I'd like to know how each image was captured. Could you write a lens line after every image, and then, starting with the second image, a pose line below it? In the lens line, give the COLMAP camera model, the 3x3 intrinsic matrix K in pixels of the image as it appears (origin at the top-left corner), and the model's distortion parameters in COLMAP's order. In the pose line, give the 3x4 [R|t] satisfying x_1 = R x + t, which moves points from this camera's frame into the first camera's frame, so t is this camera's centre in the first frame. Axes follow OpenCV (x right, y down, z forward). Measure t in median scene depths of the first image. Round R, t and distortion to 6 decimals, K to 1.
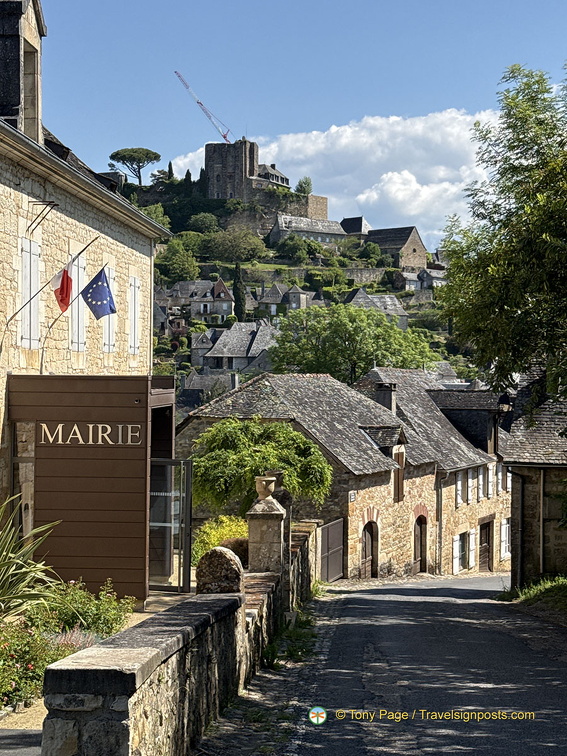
lens RADIAL K [[1358.4, 0, 295.9], [0, 1358.4, 372.3], [0, 0, 1]] dist [0.137676, 0.000000]
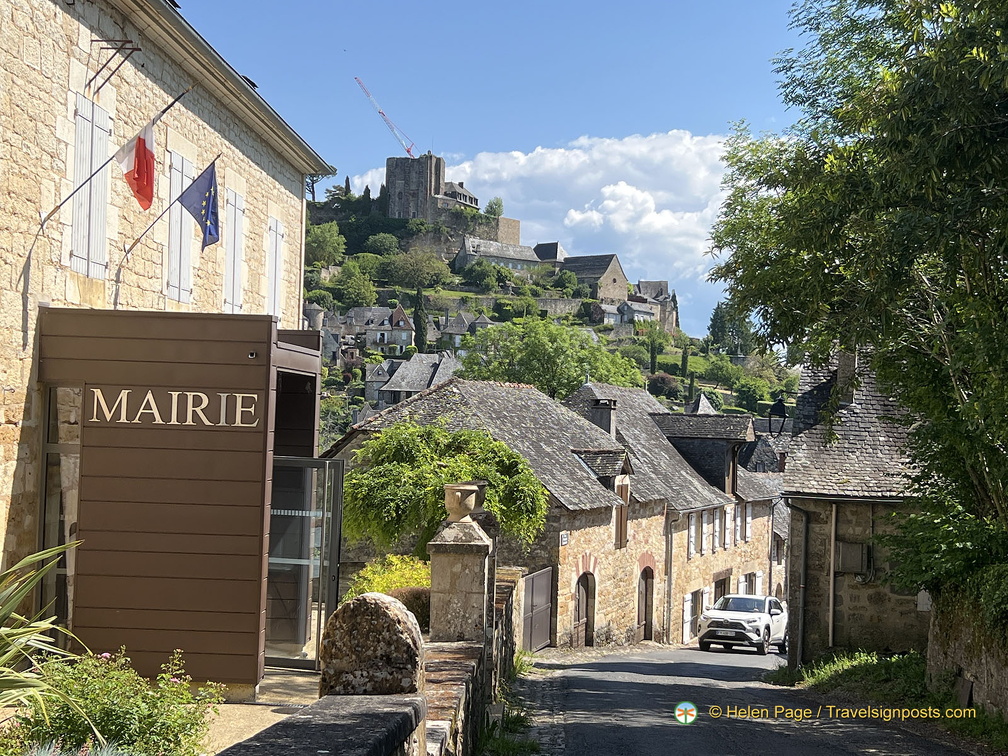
lens RADIAL K [[1474.3, 0, 503.1], [0, 1474.3, 387.1], [0, 0, 1]] dist [0.134277, 0.000000]
pose [[0.999602, 0.023571, 0.015492, -0.007040], [-0.023265, 0.999537, -0.019607, 0.021849], [-0.015947, 0.019239, 0.999688, 0.160889]]
